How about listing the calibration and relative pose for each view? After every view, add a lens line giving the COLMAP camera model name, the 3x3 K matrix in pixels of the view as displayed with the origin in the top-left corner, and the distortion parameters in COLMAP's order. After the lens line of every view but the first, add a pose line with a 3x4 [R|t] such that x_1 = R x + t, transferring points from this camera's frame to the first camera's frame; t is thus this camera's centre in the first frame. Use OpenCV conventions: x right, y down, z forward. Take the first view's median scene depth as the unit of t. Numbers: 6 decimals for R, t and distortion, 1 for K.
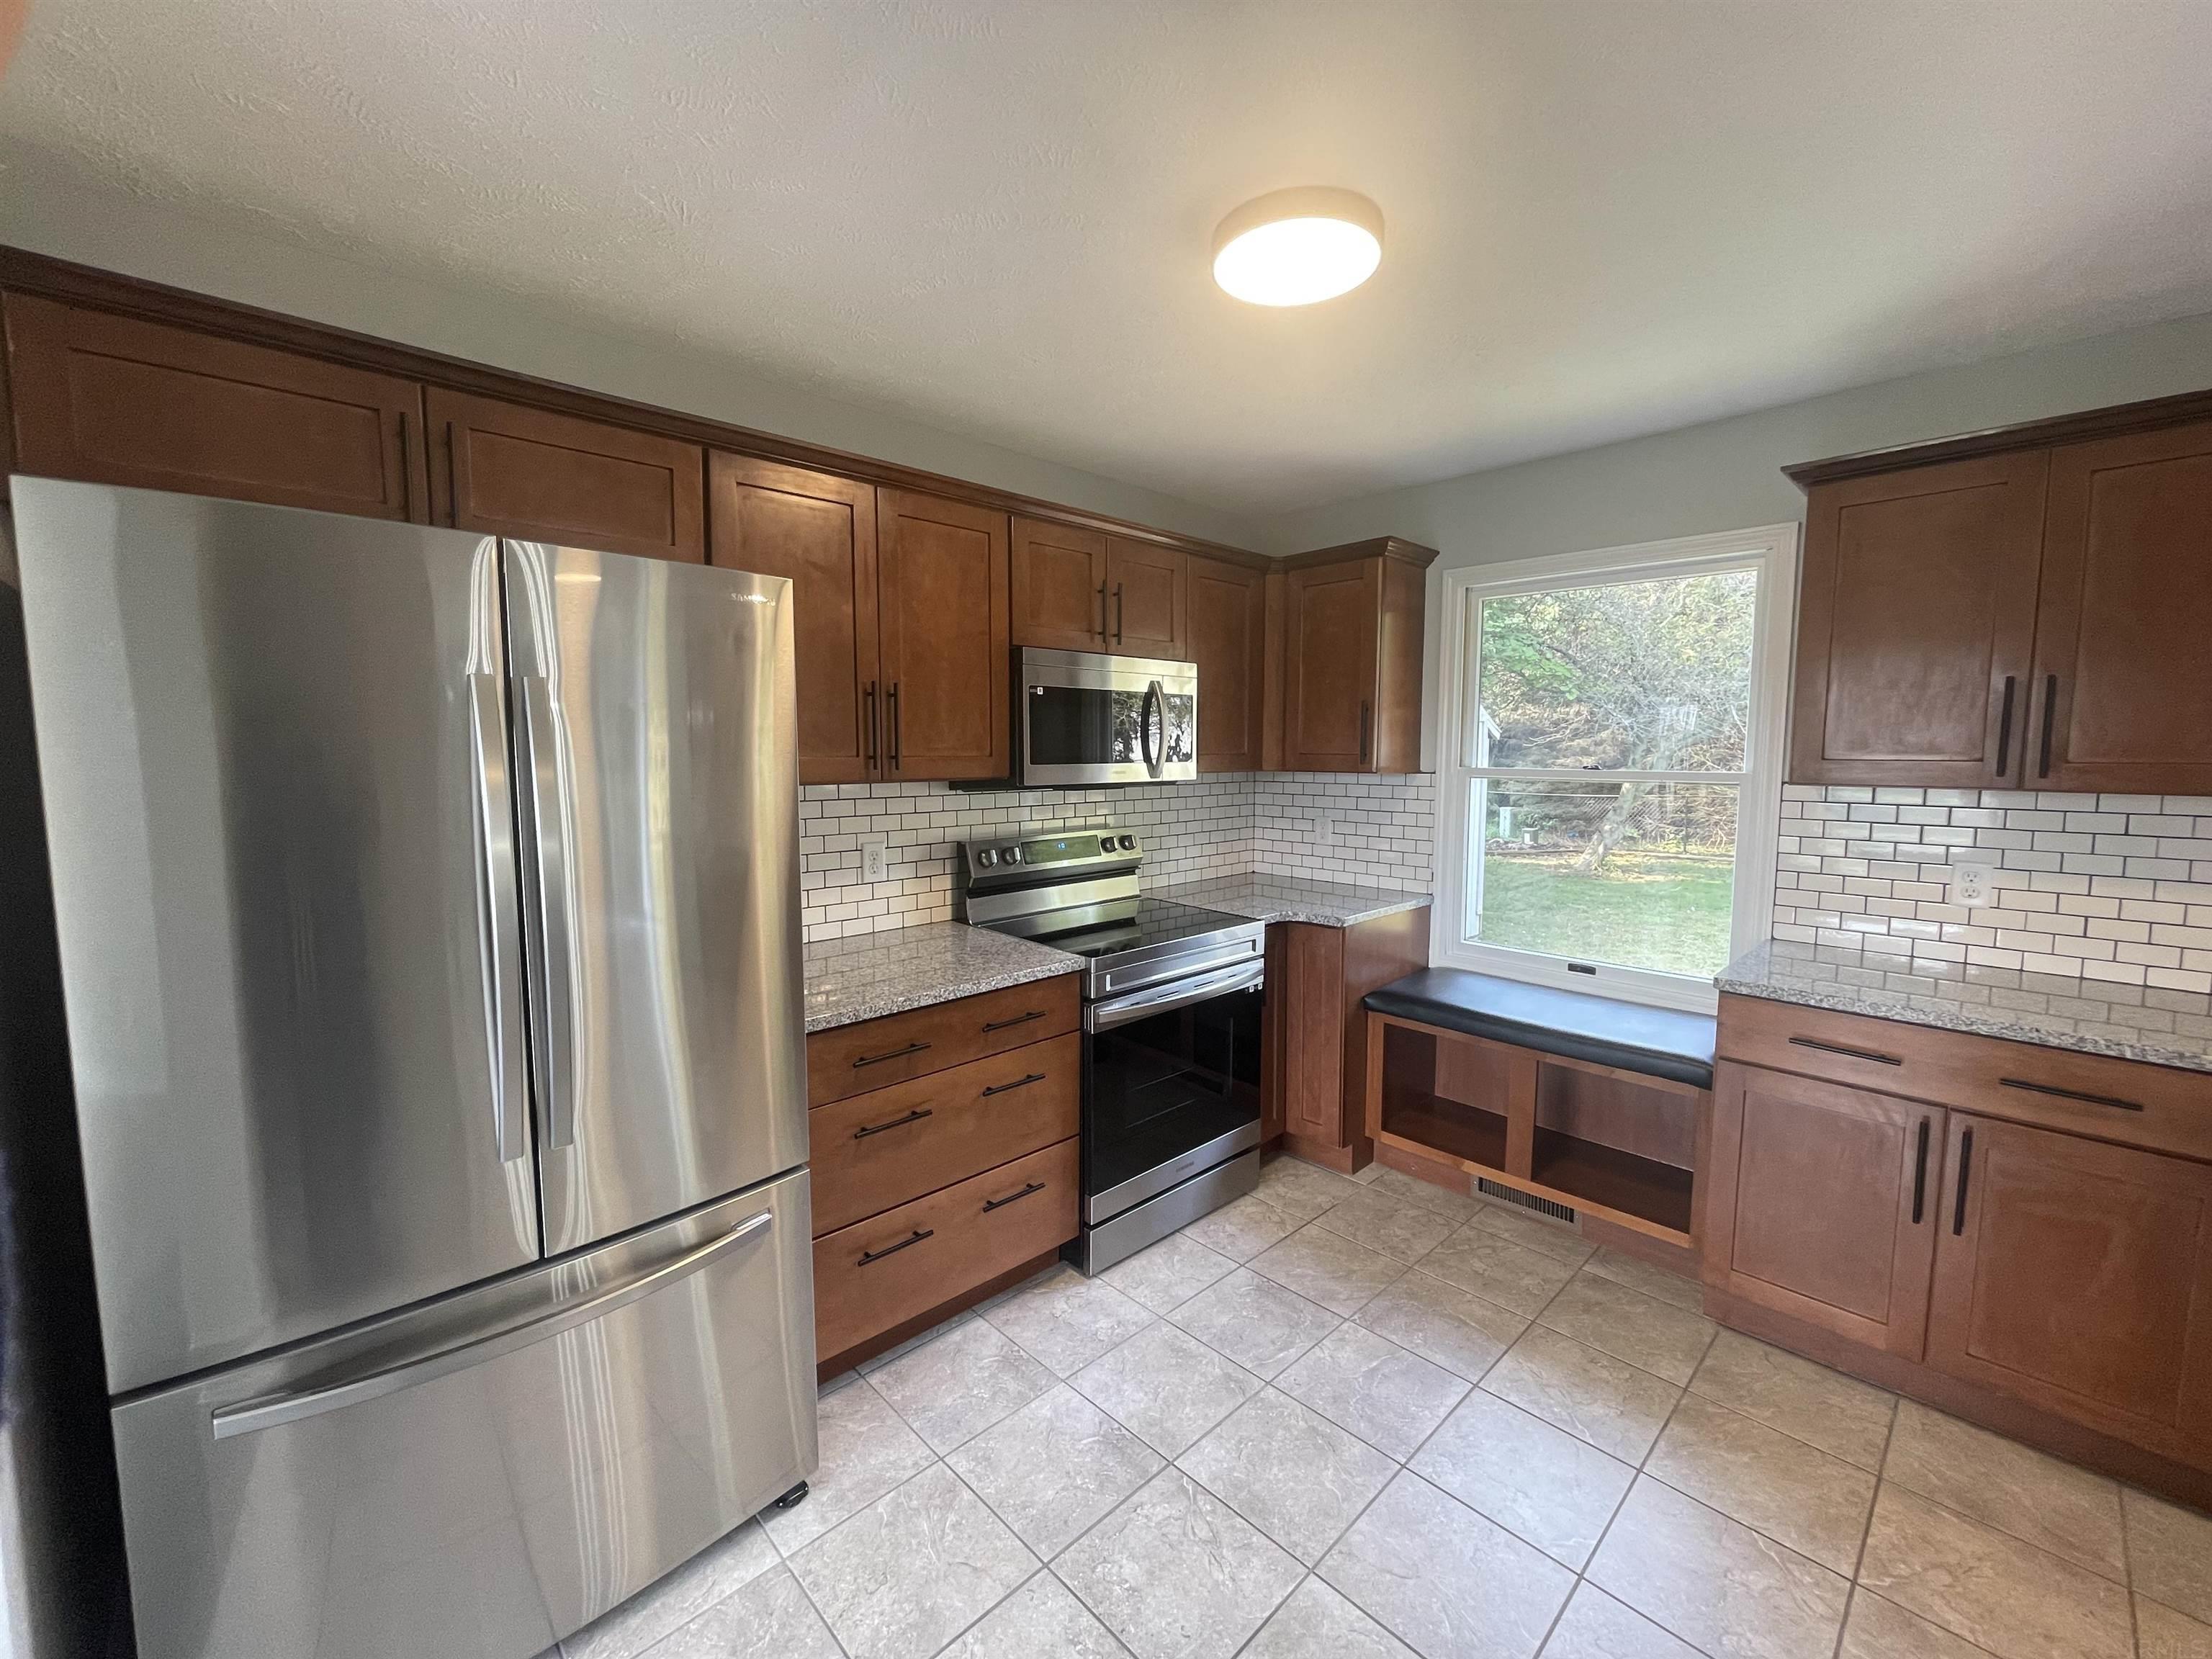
lens RADIAL K [[896.5, 0, 1101.6], [0, 896.5, 823.3], [0, 0, 1]] dist [-0.001097, 0.000191]
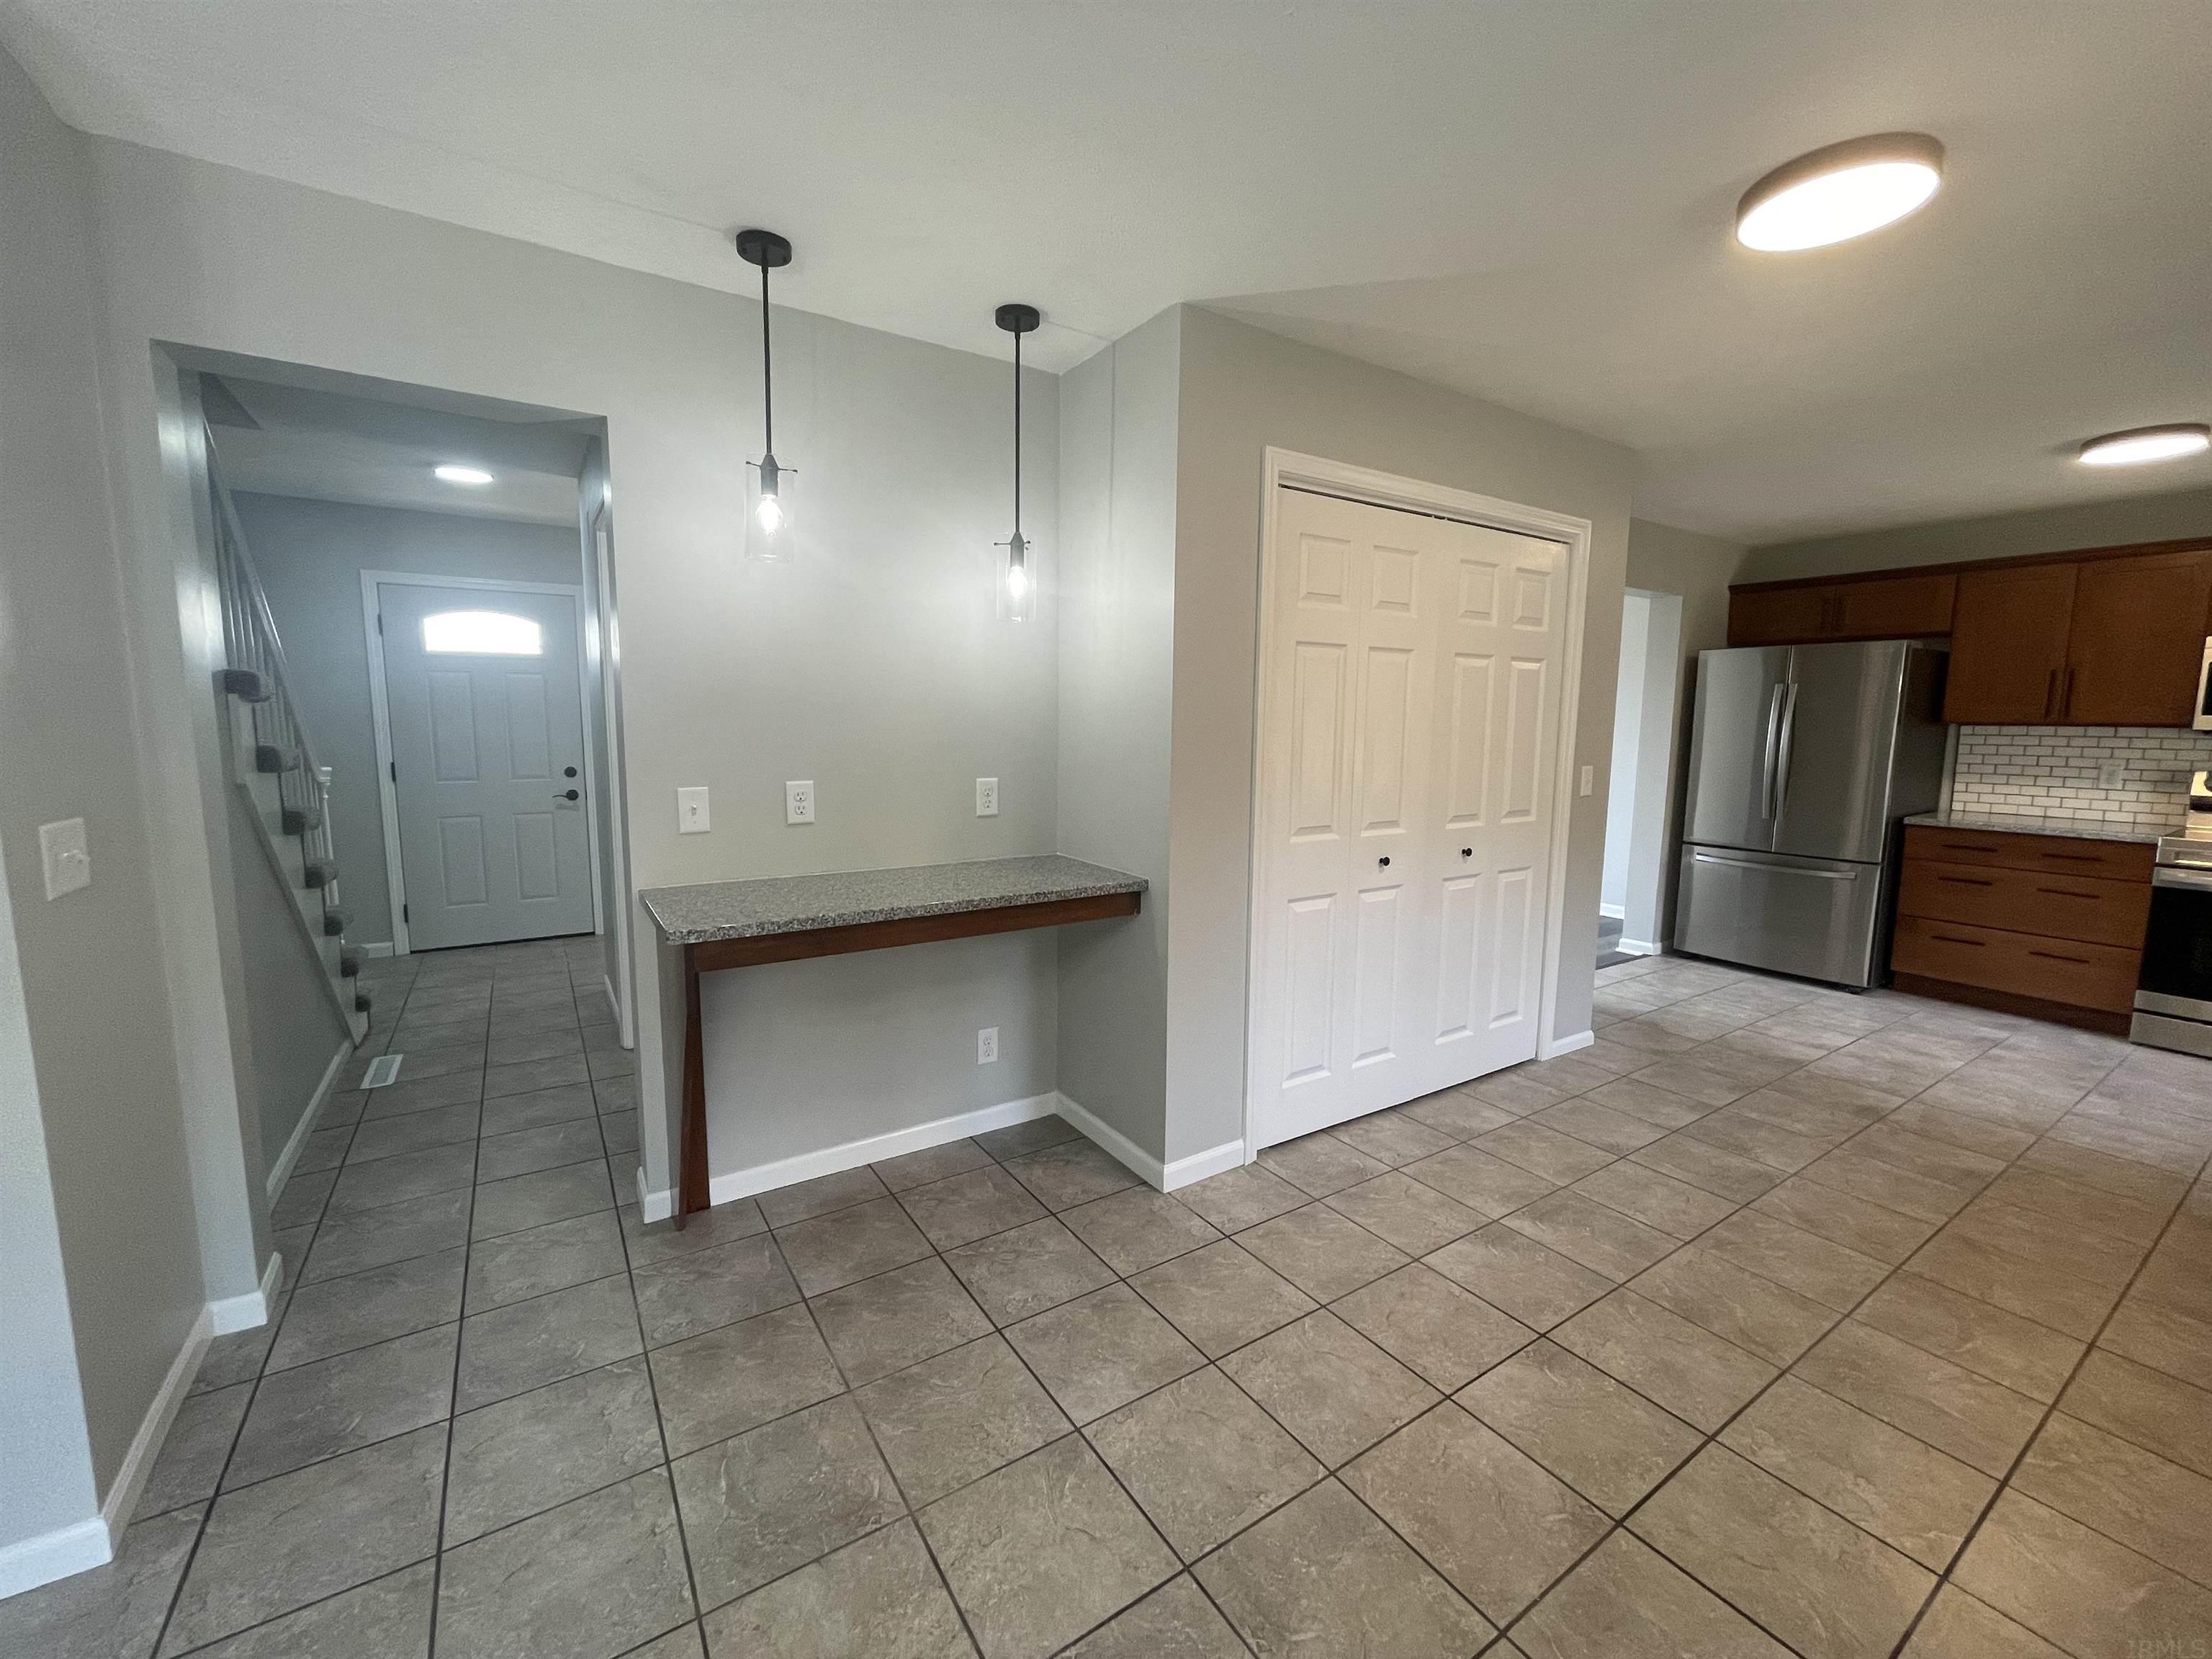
lens RADIAL K [[896.5, 0, 1101.6], [0, 896.5, 823.3], [0, 0, 1]] dist [-0.001097, 0.000191]
pose [[-0.186936, 0.111680, -0.976003, 1.848464], [-0.103389, 0.985763, 0.132599, 0.110007], [0.976916, 0.125696, -0.172728, -0.546518]]
